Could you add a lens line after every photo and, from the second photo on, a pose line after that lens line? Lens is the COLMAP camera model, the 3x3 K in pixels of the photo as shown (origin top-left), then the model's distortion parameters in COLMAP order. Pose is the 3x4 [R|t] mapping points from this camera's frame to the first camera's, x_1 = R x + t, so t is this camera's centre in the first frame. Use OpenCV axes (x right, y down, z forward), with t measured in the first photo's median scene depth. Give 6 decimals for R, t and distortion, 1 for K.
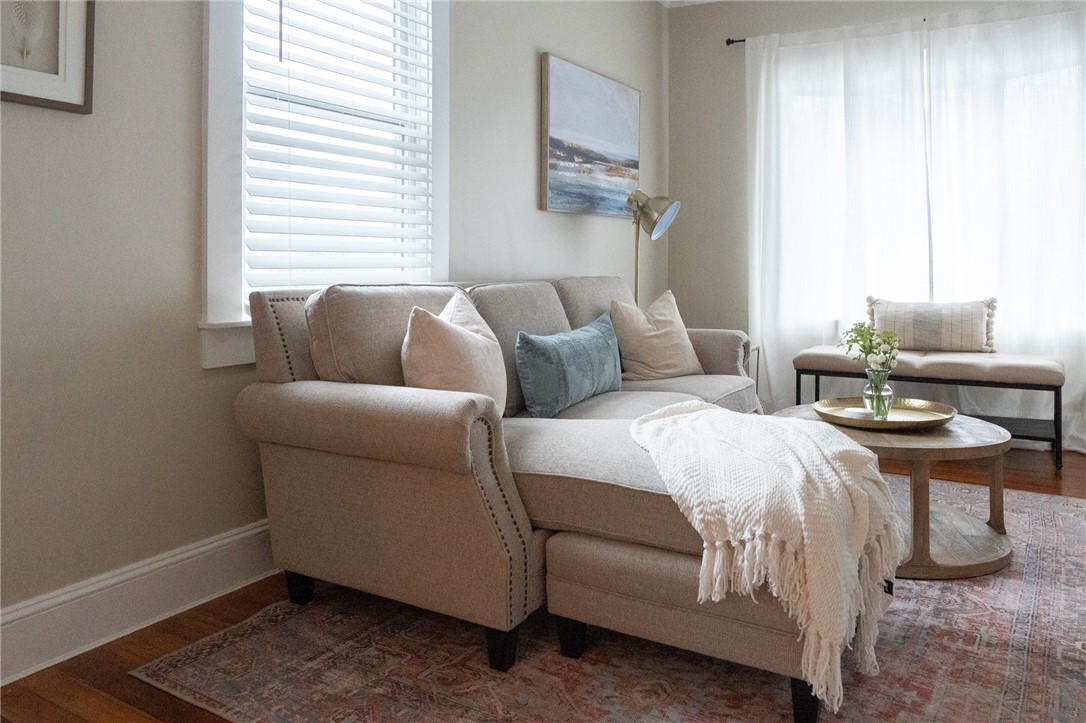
lens RADIAL K [[784.5, 0, 545.5], [0, 784.5, 259.1], [0, 0, 1]] dist [-0.002235, 0.000362]
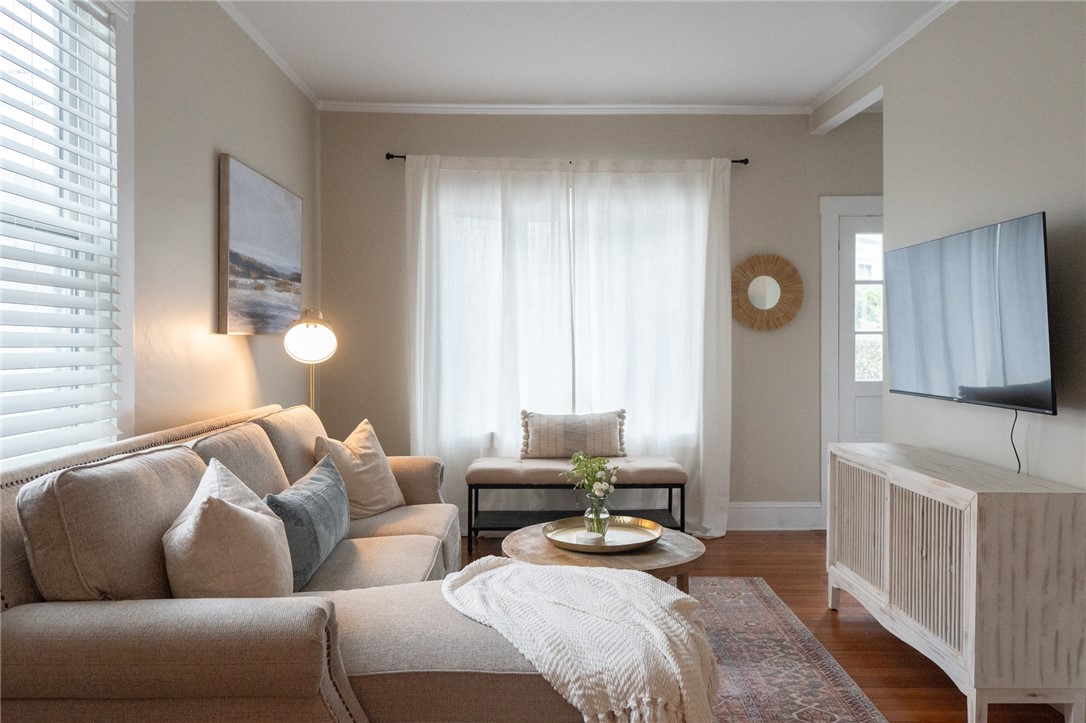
lens RADIAL K [[781.1, 0, 543.0], [0, 781.1, 361.5], [0, 0, 1]] dist [-0.004811, 0.001870]
pose [[0.857803, -0.010372, 0.513874, -0.160374], [0.001826, 0.999852, 0.017132, -0.051502], [-0.513975, -0.013758, 0.857695, 0.077359]]
